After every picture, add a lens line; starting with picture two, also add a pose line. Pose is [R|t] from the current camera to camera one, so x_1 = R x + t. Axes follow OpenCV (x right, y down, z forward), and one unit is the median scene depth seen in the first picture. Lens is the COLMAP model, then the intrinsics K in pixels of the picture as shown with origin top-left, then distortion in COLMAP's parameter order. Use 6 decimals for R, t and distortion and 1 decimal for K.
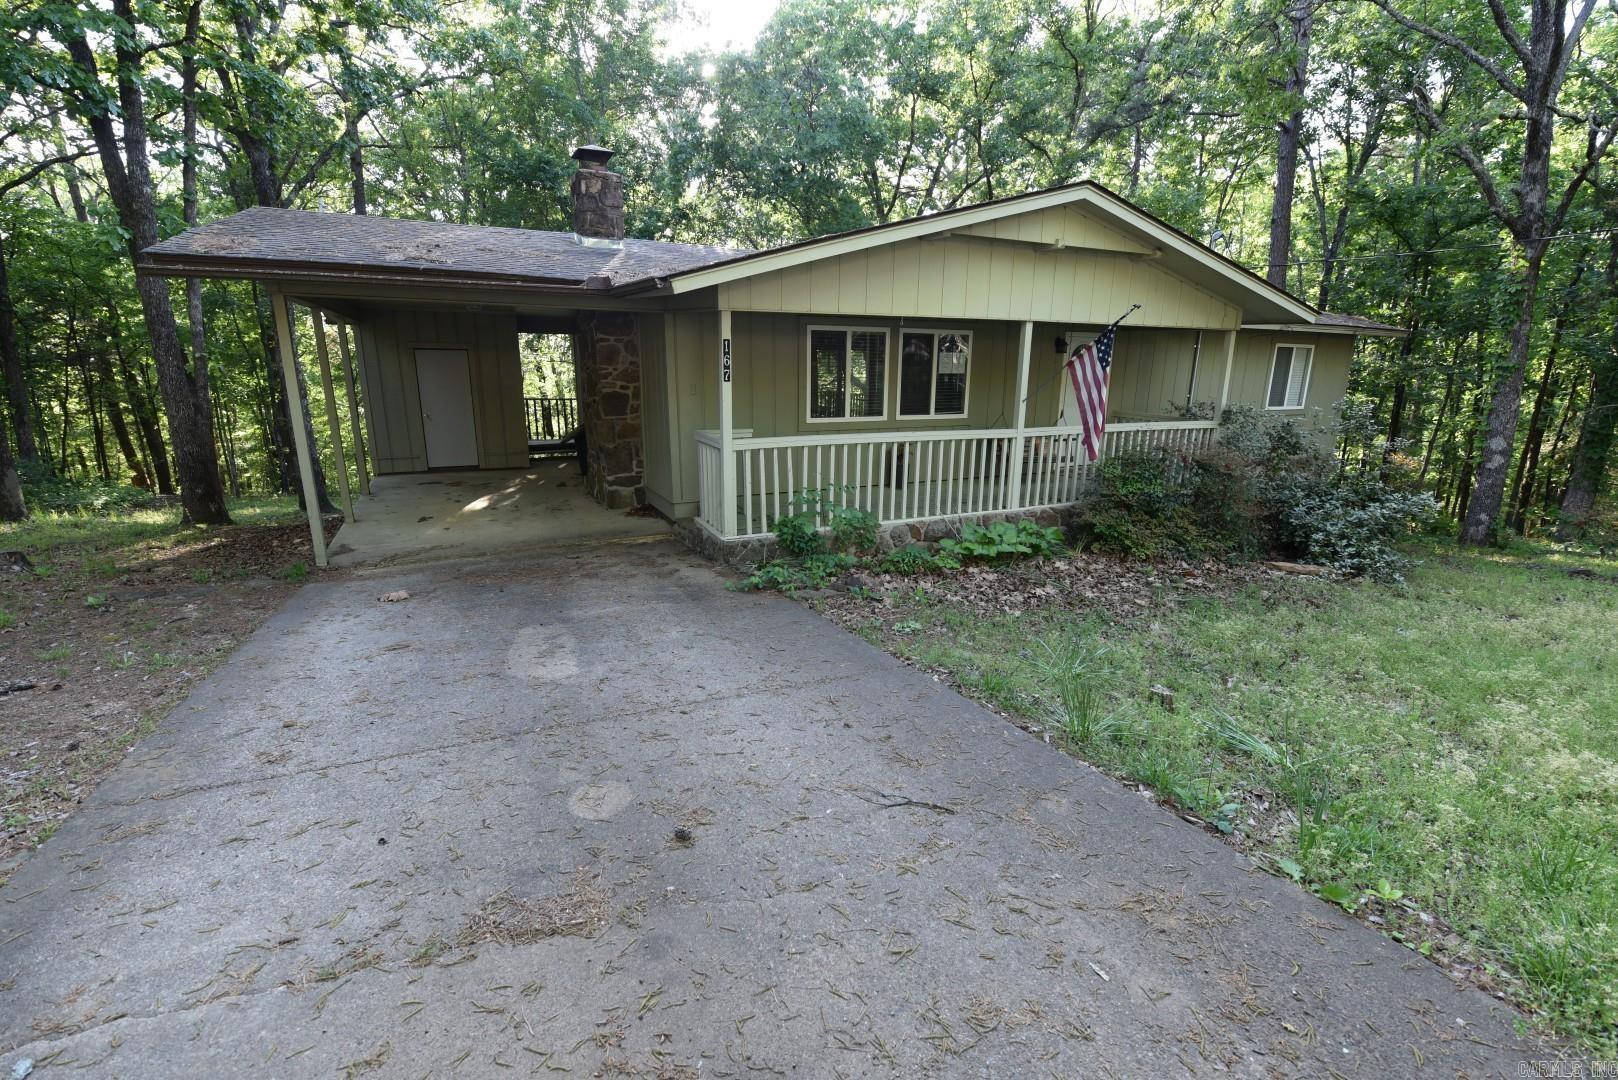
lens RADIAL K [[694.5, 0, 810.8], [0, 694.5, 543.6], [0, 0, 1]] dist [-0.010886, -0.001728]
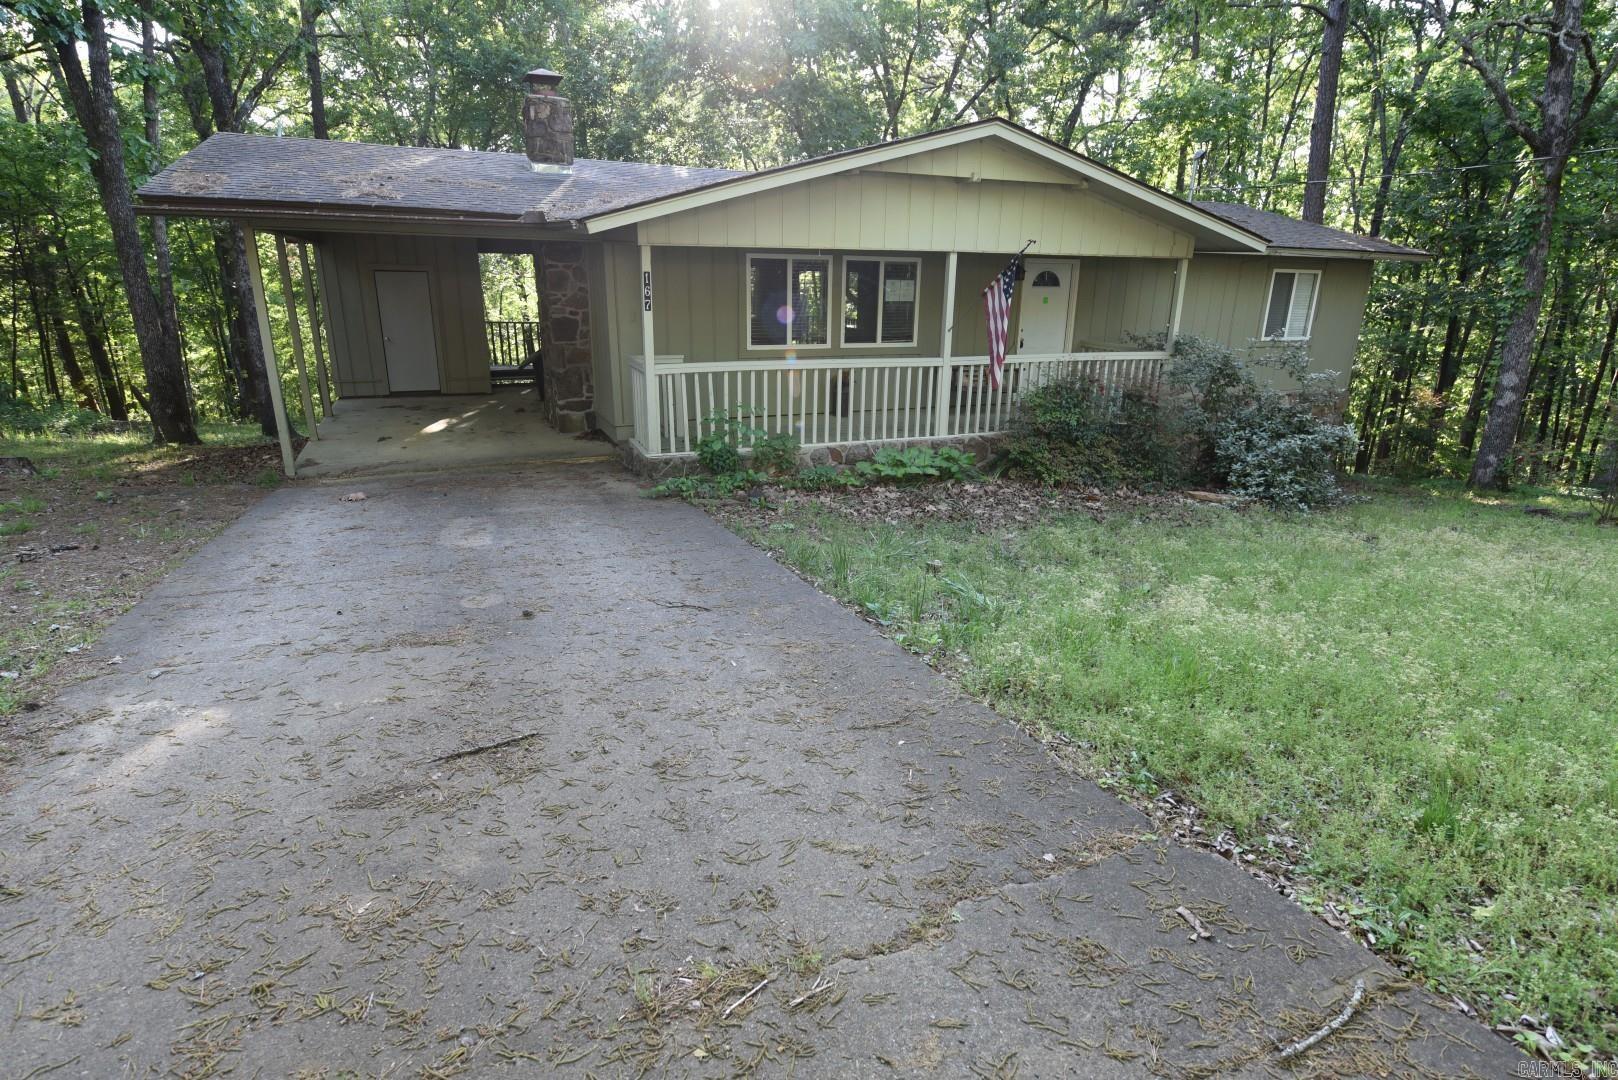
lens RADIAL K [[820.9, 0, 811.2], [0, 820.9, 542.4], [0, 0, 1]] dist [-0.005345, -0.000244]
pose [[0.998923, 0.019751, -0.041986, 0.165869], [-0.017329, 0.998207, 0.057288, 0.044578], [0.043042, -0.056499, 0.997474, -0.253684]]
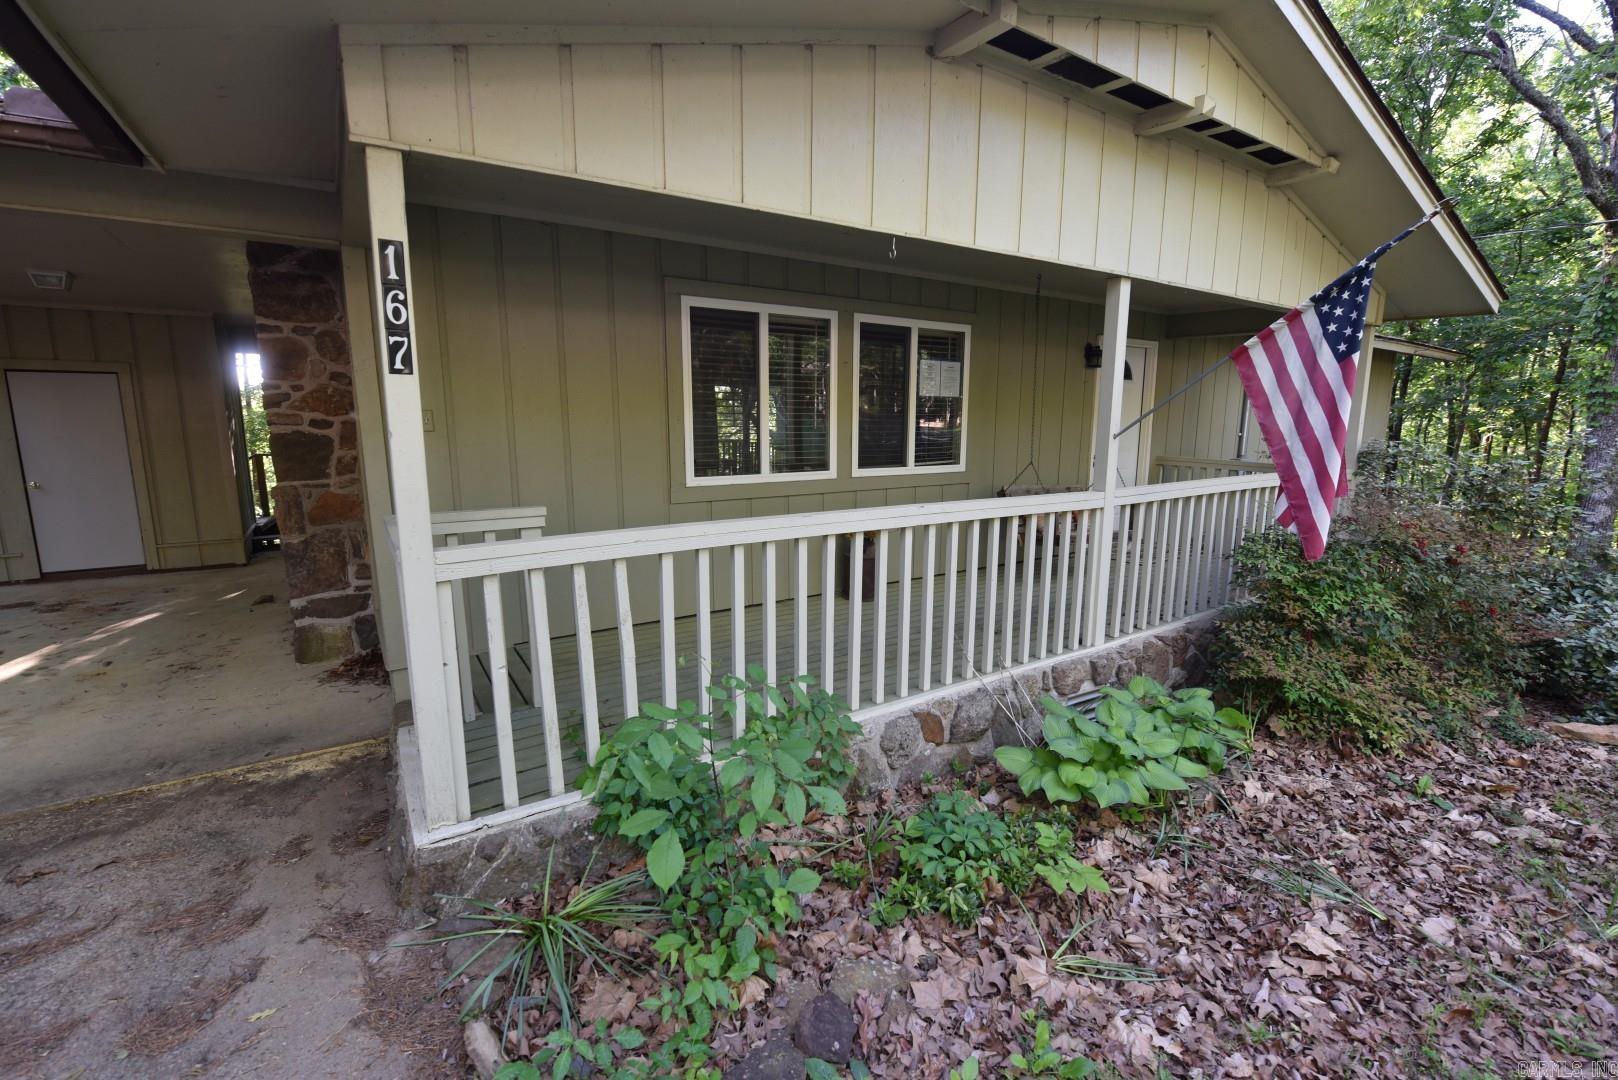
lens RADIAL K [[694.5, 0, 809.4], [0, 694.5, 541.9], [0, 0, 1]] dist [-0.010886, -0.001728]
pose [[0.991333, -0.030656, 0.127749, 0.019380], [0.040741, 0.996191, -0.077094, -0.103226], [-0.124899, 0.081630, 0.988806, 0.556232]]
